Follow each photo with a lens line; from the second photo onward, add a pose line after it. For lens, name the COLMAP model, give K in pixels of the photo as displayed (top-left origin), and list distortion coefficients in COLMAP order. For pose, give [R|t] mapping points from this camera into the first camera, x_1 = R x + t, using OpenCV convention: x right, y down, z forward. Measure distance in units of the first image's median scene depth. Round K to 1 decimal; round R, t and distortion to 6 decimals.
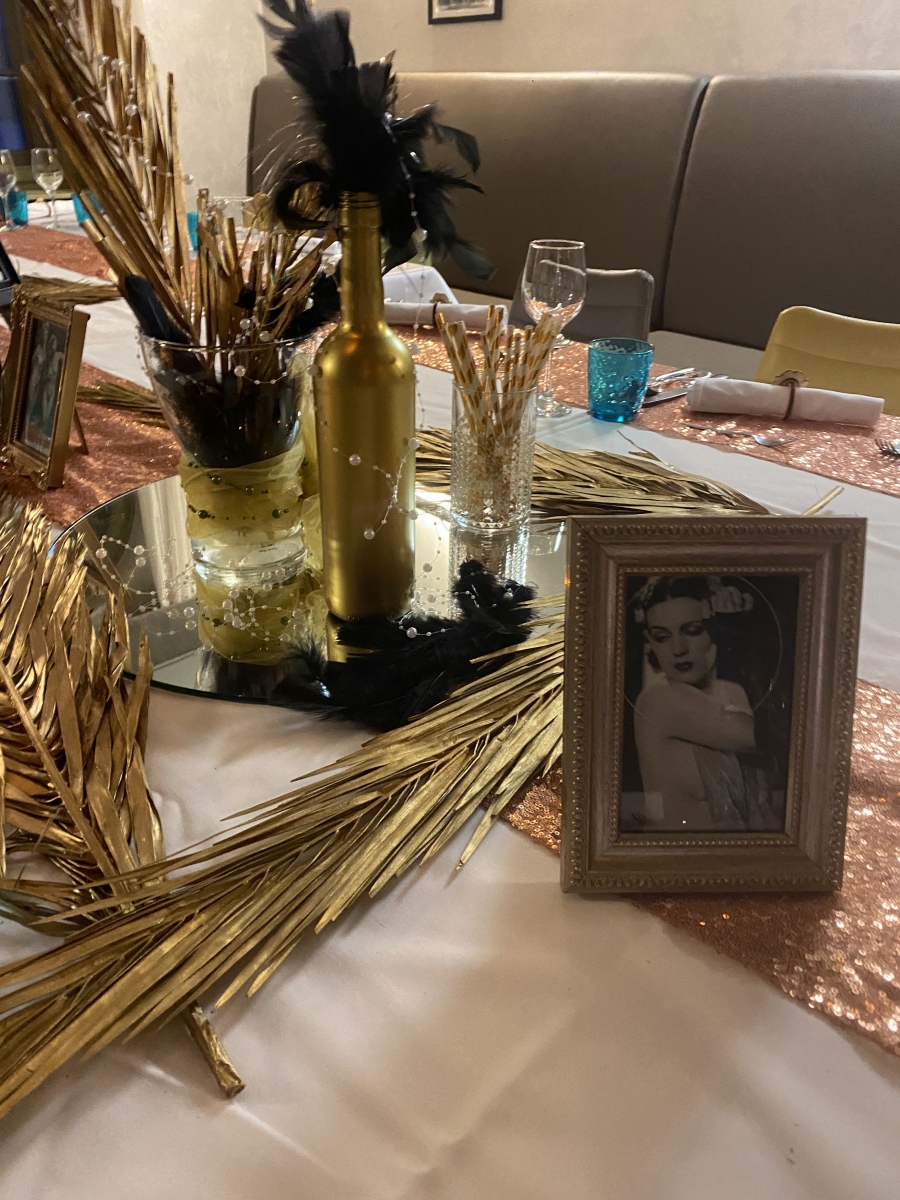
lens RADIAL K [[911.6, 0, 449.5], [0, 911.6, 594.5], [0, 0, 1]] dist [0.025013, -0.038127]
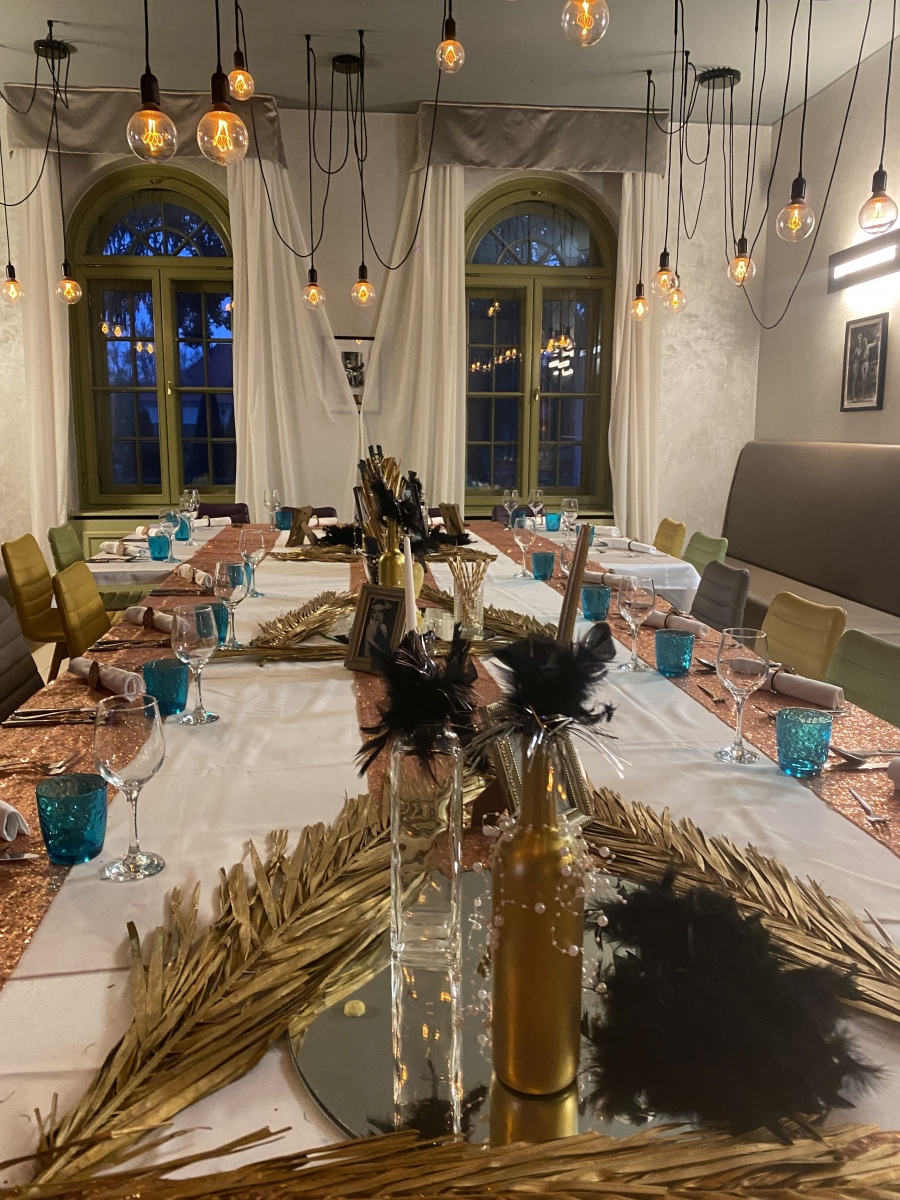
lens RADIAL K [[911.6, 0, 445.0], [0, 911.6, 593.5], [0, 0, 1]] dist [0.025013, -0.038127]
pose [[0.771742, 0.099564, -0.628094, 0.674180], [-0.294142, 0.931554, -0.213746, 0.166729], [0.563822, 0.349705, 0.748205, -0.446221]]
